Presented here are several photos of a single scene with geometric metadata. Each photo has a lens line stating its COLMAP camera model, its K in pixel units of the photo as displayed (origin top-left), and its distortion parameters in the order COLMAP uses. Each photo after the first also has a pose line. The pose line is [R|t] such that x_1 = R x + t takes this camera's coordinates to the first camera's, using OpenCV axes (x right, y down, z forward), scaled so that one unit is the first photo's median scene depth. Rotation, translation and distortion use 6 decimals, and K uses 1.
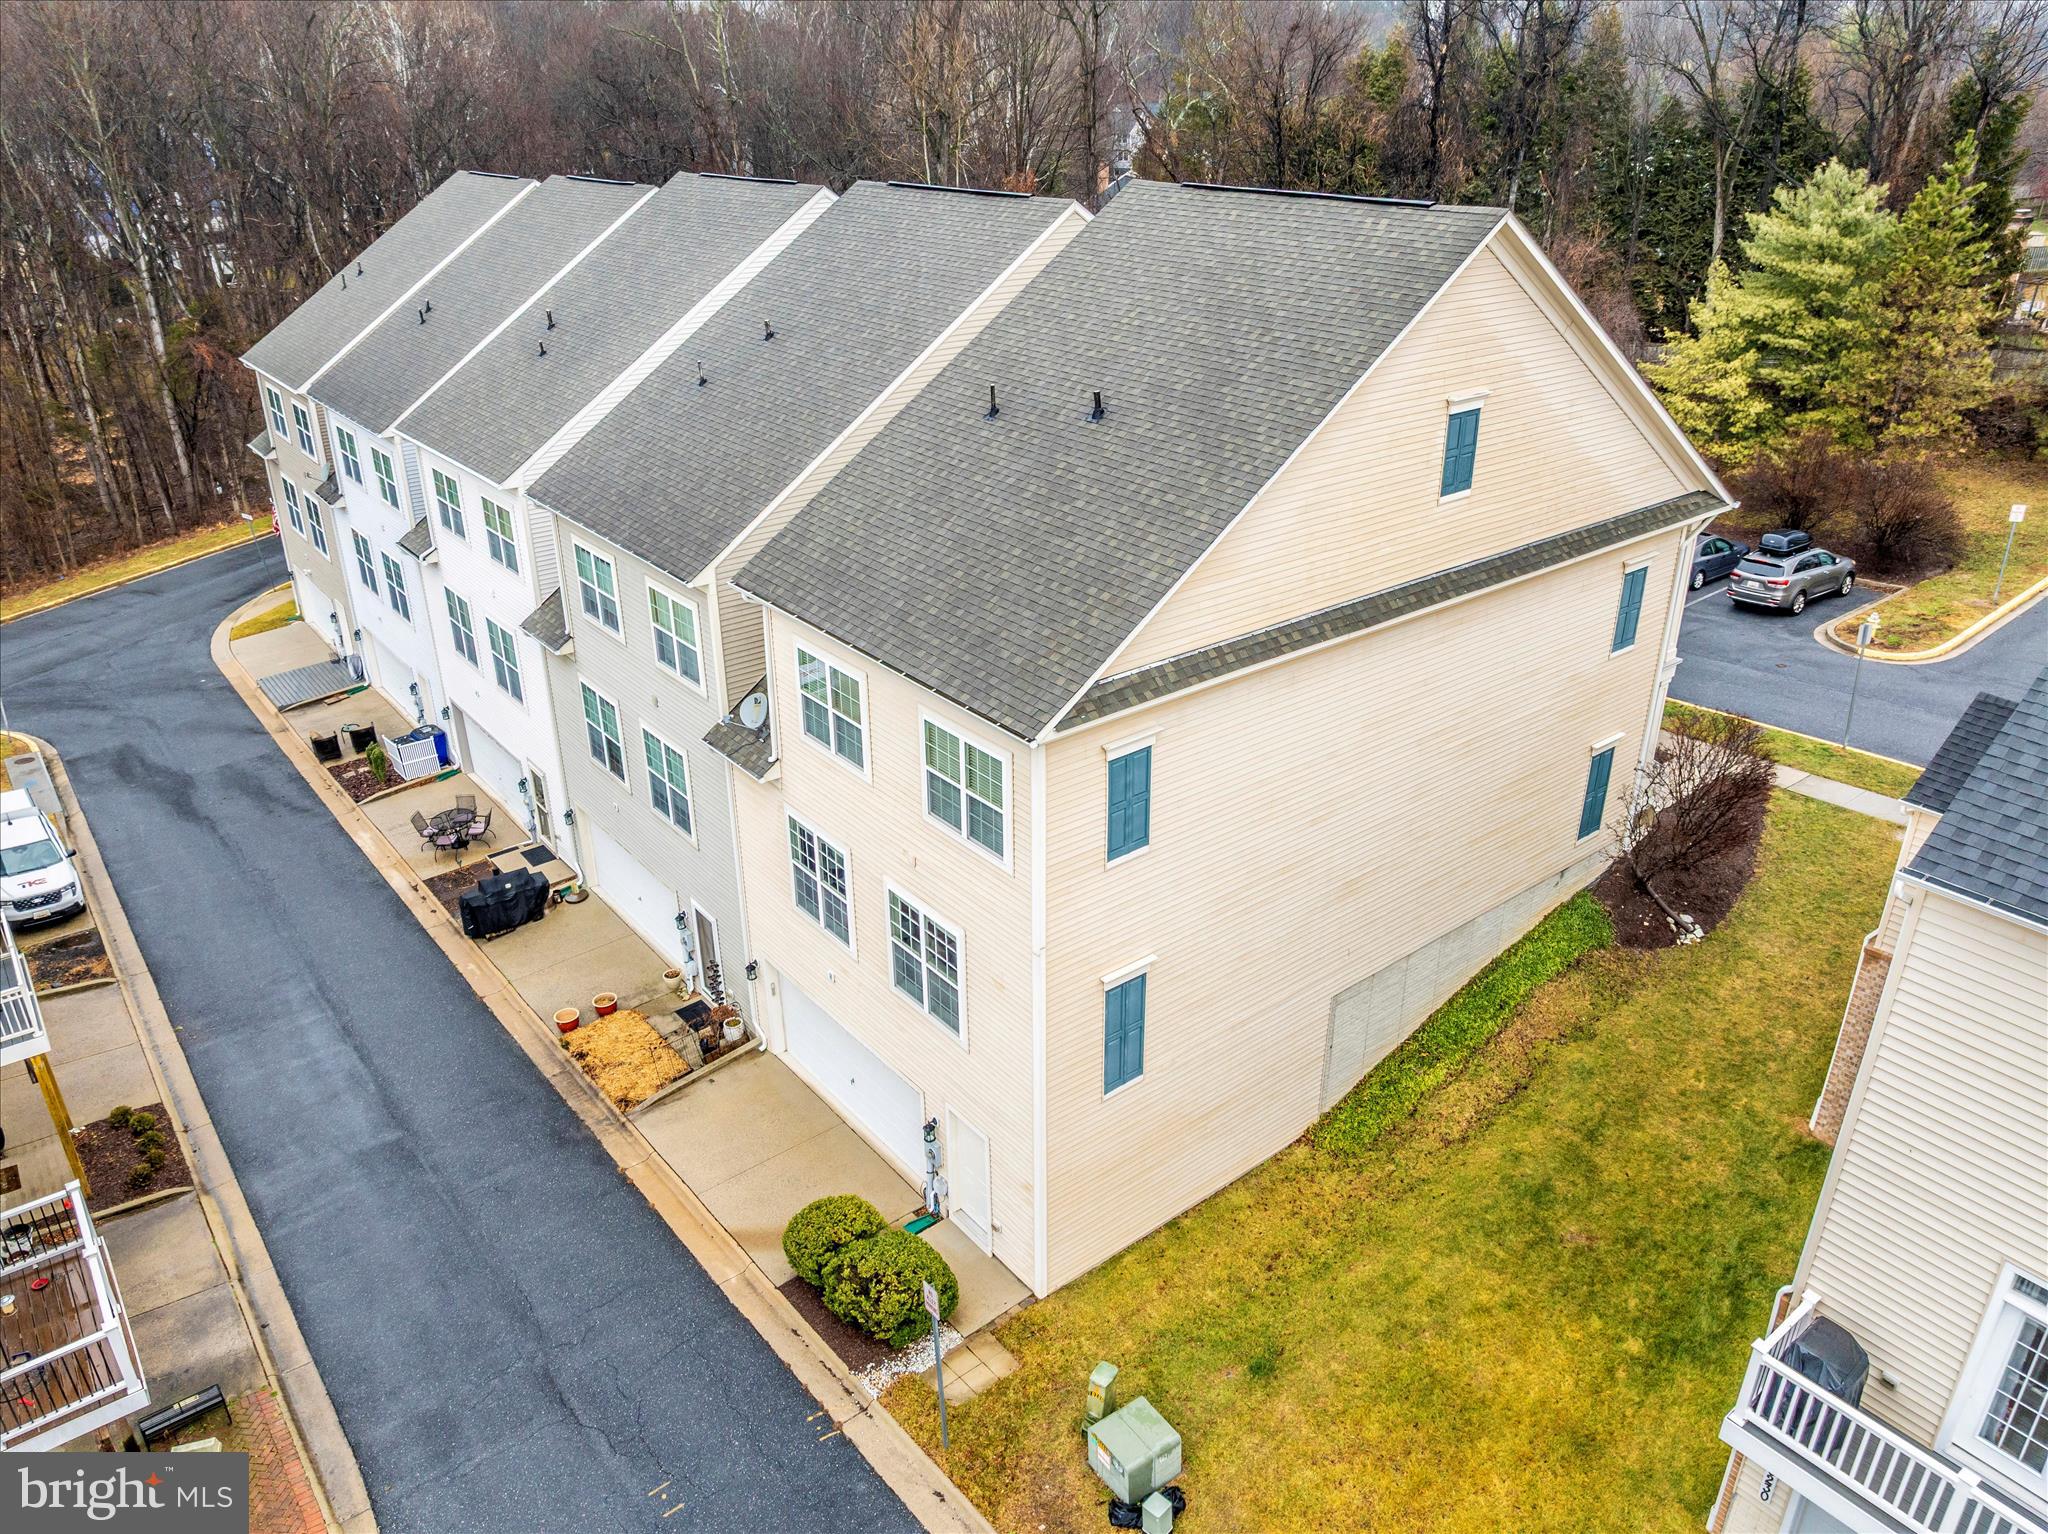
lens RADIAL K [[1450.4, 0, 1035.1], [0, 1450.4, 759.9], [0, 0, 1]] dist [-0.040637, 0.005026]
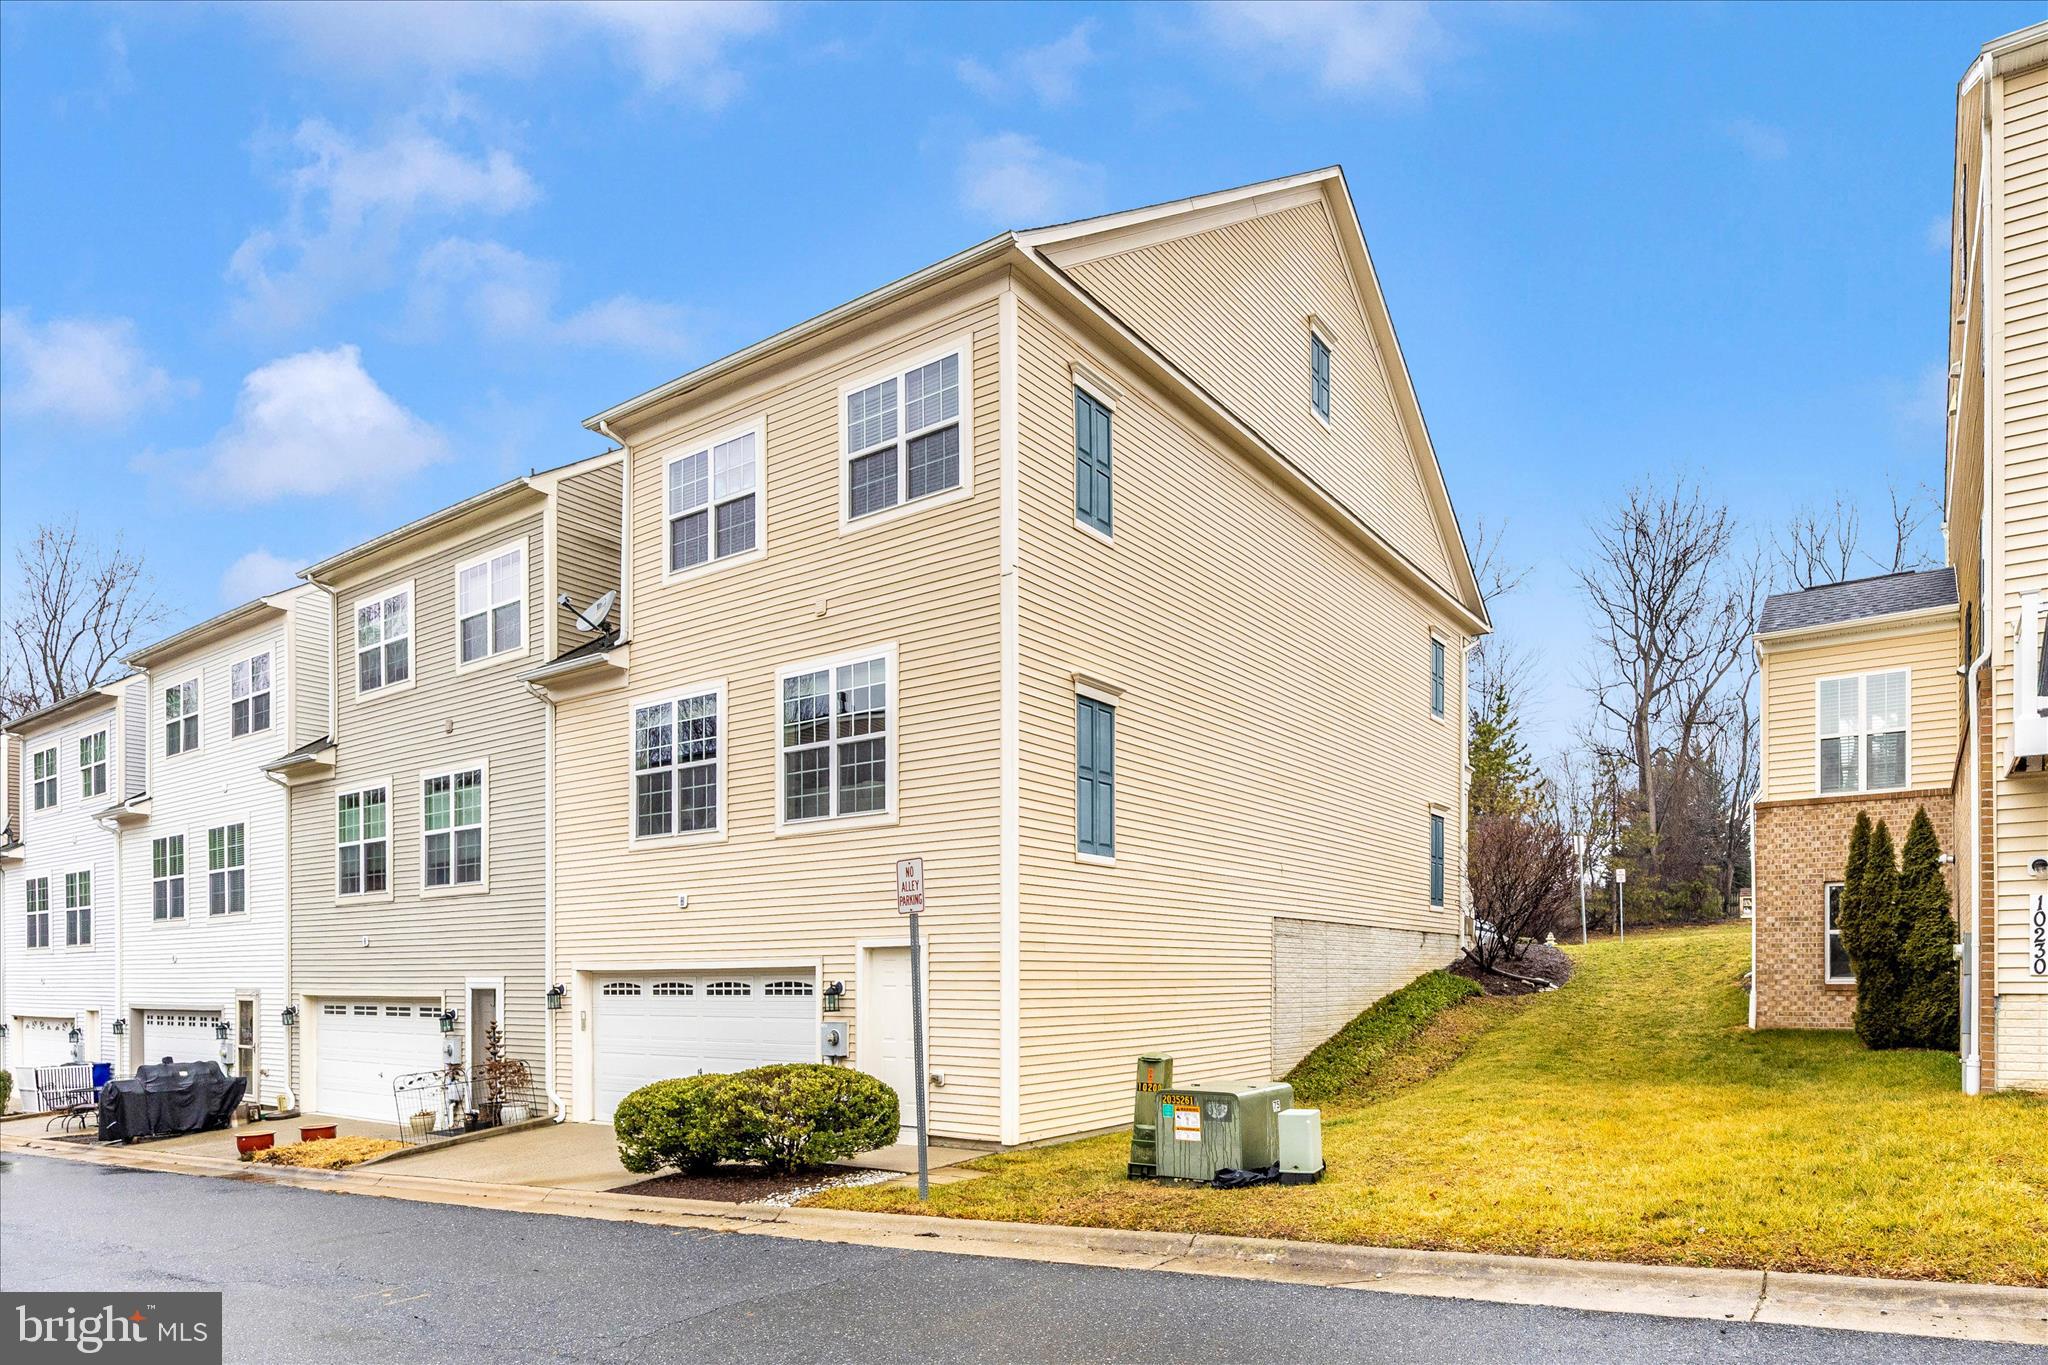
lens RADIAL K [[1177.7, 0, 1127.0], [0, 1177.7, 978.7], [0, 0, 1]] dist [0.002743, 0.000512]
pose [[0.951347, 0.002016, 0.308114, -0.122264], [0.131112, 0.902280, -0.410732, 0.545670], [-0.278833, 0.431146, 0.858117, 0.449574]]
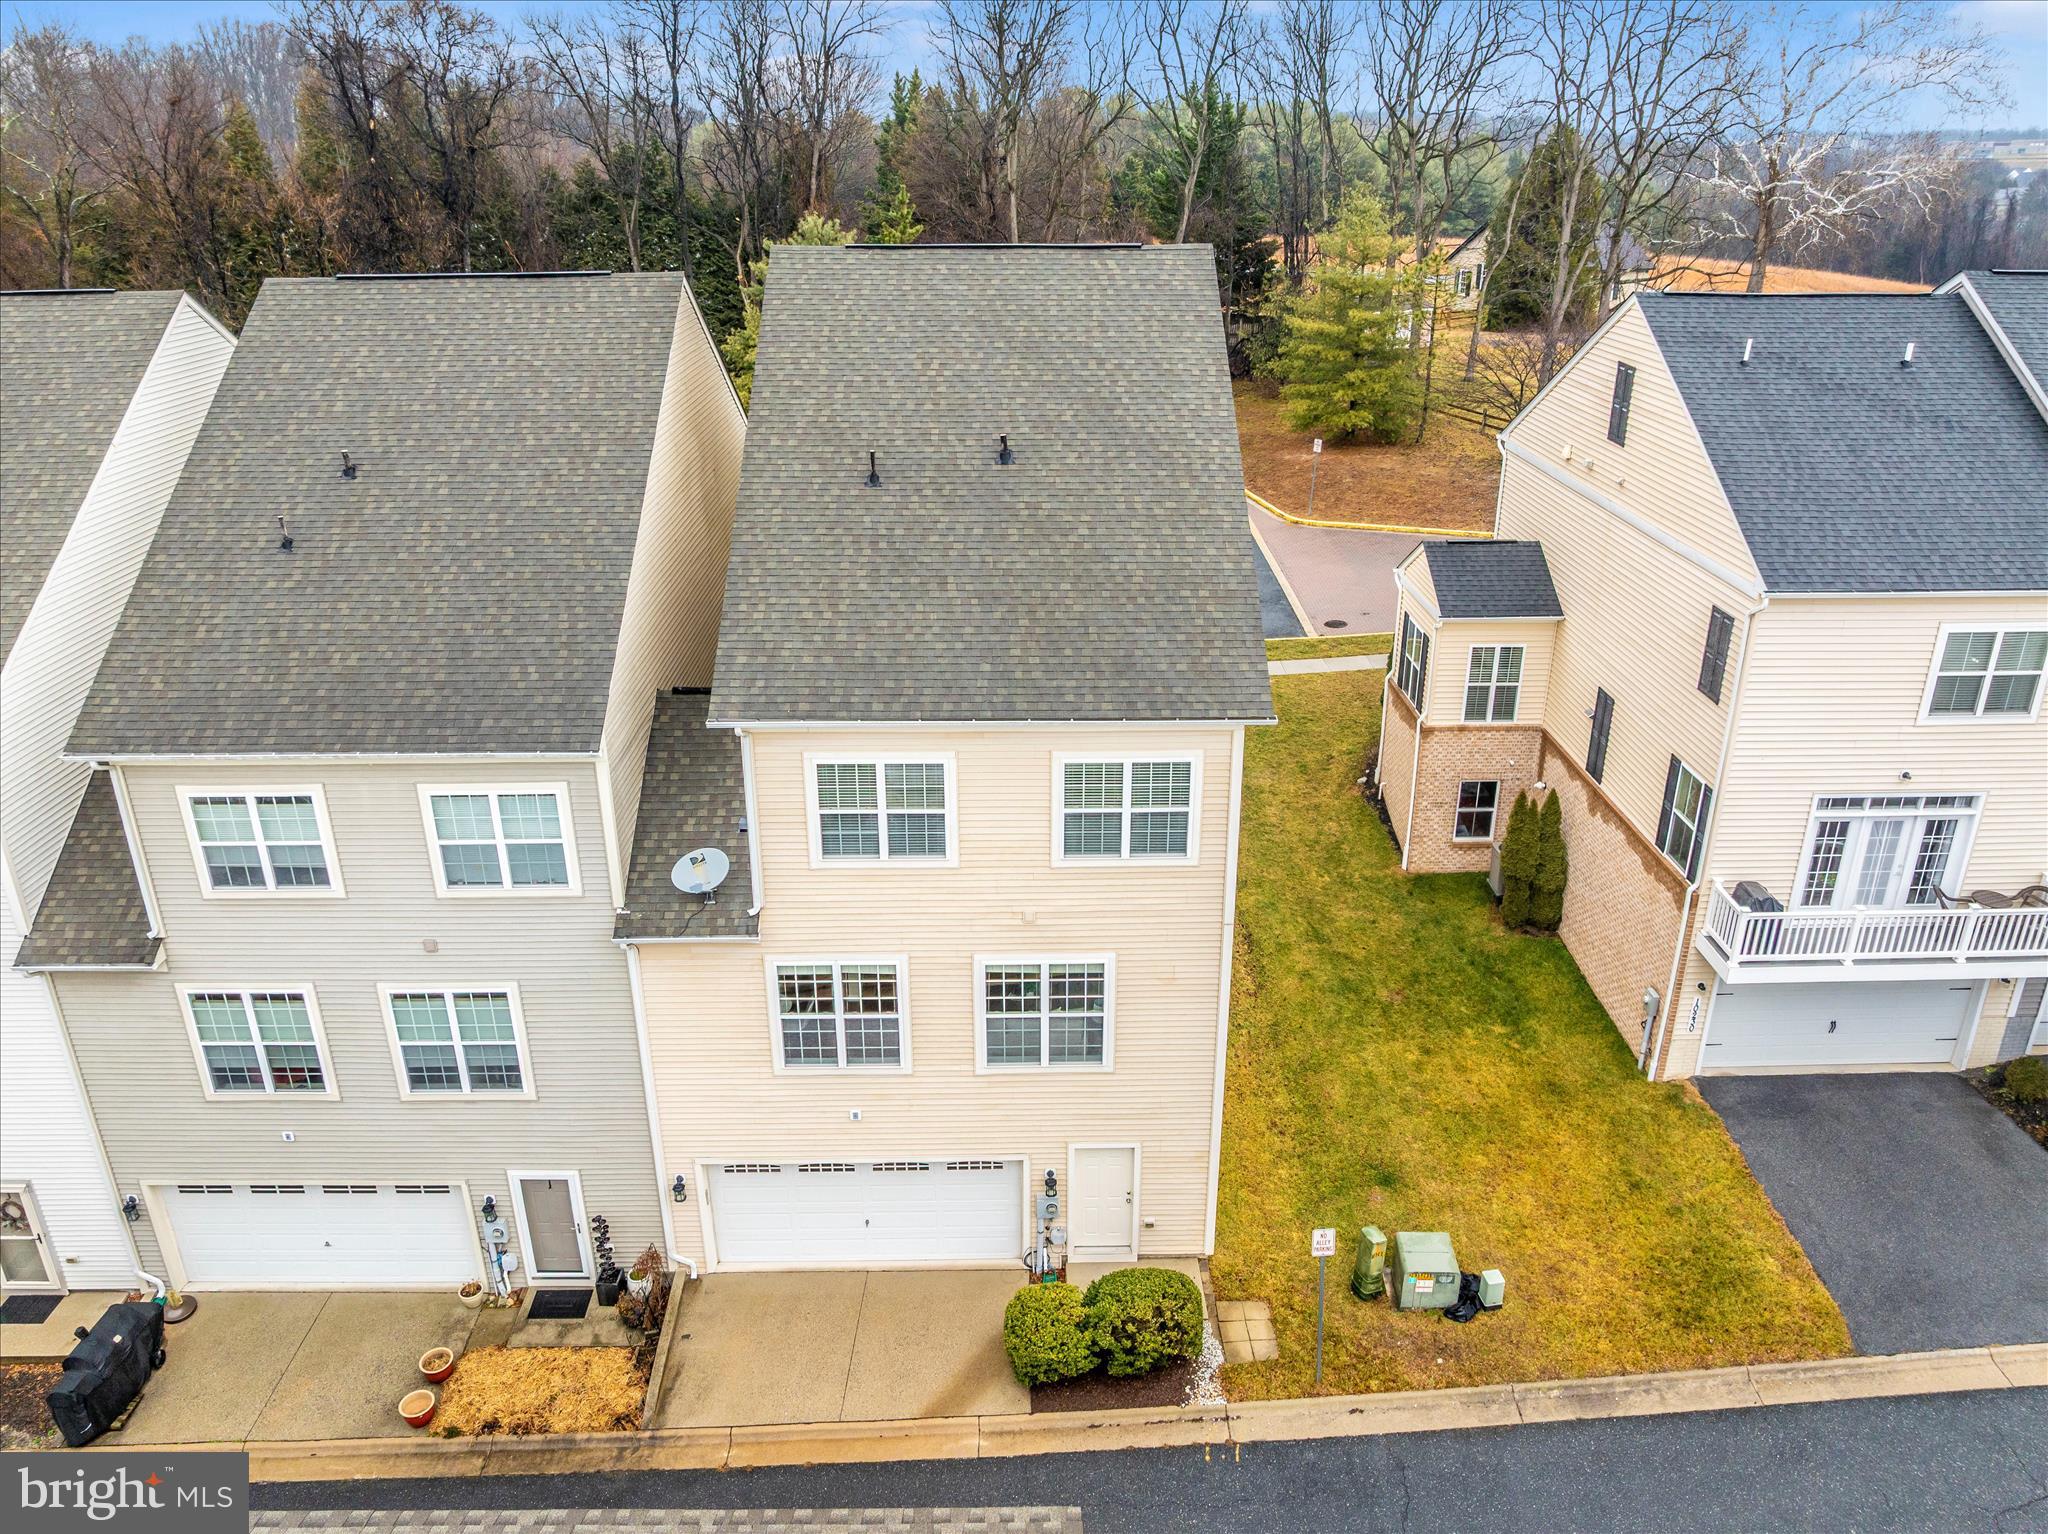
lens RADIAL K [[1450.4, 0, 1035.1], [0, 1450.4, 759.9], [0, 0, 1]] dist [-0.040637, 0.005026]
pose [[0.611383, -0.308403, 0.728765, -0.750812], [0.342569, 0.933314, 0.107574, -0.132917], [-0.713342, 0.183884, 0.676262, 0.298509]]
